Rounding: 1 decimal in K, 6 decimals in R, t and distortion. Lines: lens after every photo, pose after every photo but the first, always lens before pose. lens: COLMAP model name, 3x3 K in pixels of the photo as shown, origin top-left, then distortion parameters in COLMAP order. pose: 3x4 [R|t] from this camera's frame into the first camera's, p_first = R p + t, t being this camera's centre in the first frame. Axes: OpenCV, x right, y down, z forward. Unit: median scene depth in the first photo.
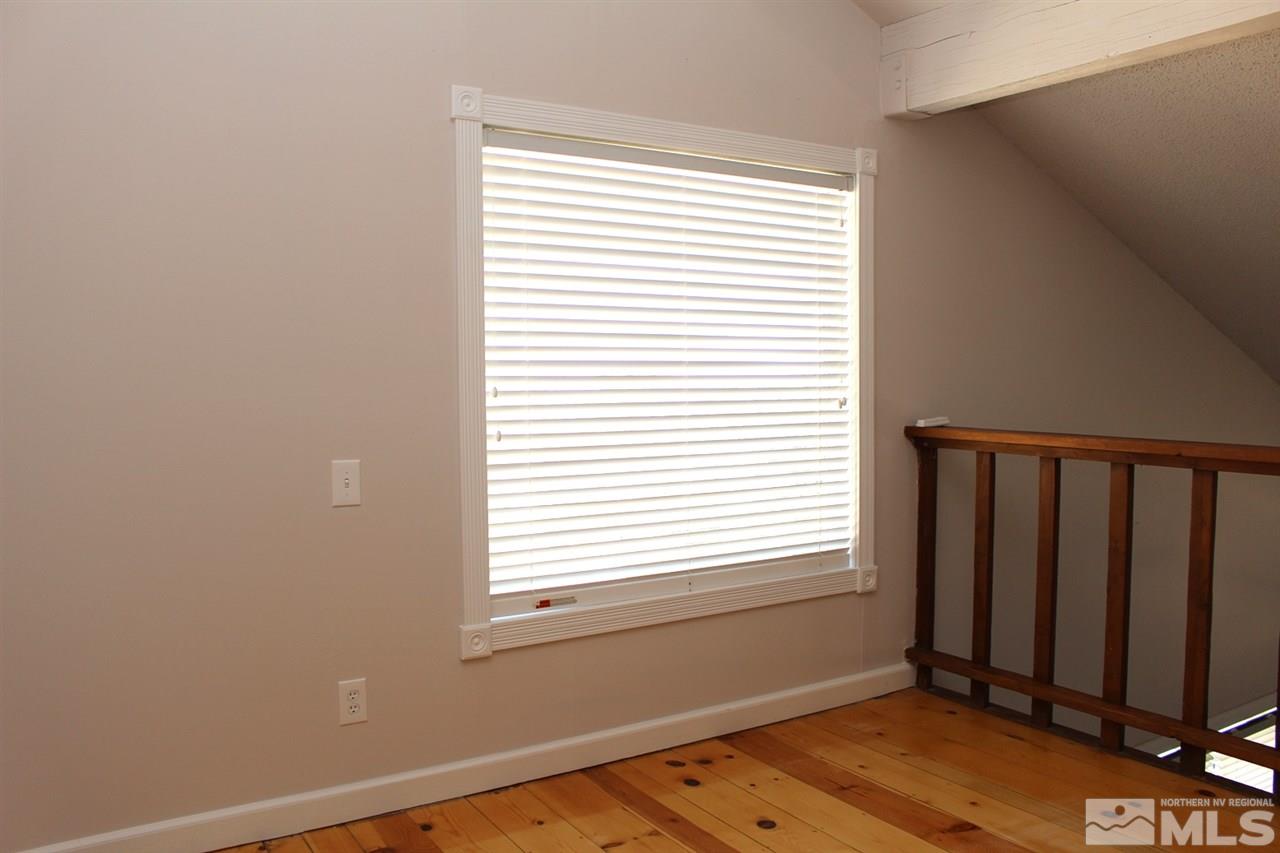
lens RADIAL K [[1057.9, 0, 644.6], [0, 1057.9, 424.7], [0, 0, 1]] dist [-0.158385, 0.121479]
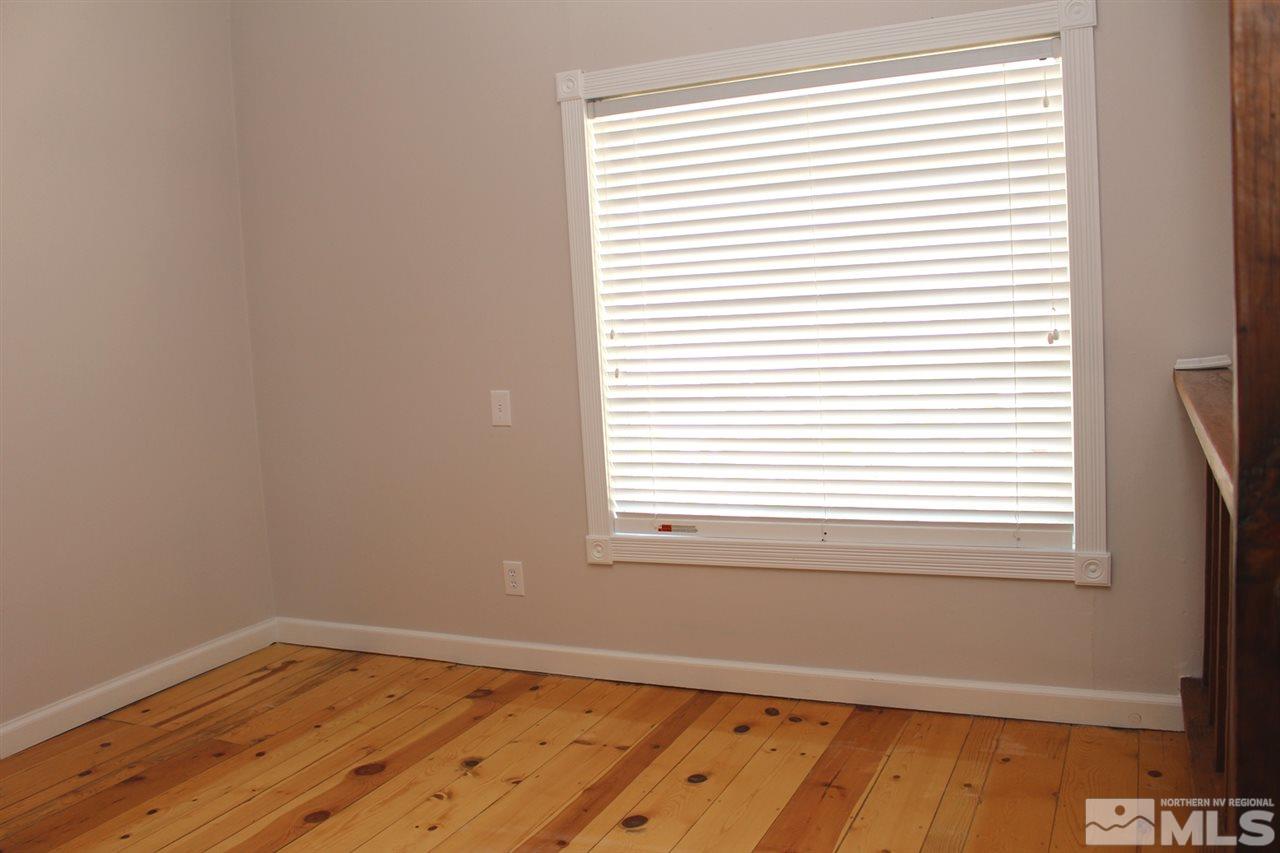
lens RADIAL K [[1057.9, 0, 643.4], [0, 1057.9, 424.8], [0, 0, 1]] dist [-0.158385, 0.121479]
pose [[0.532737, 0.059930, -0.844156, 0.816497], [0.005996, 0.997197, 0.074579, -0.017882], [0.846259, -0.044793, 0.530885, 0.409986]]
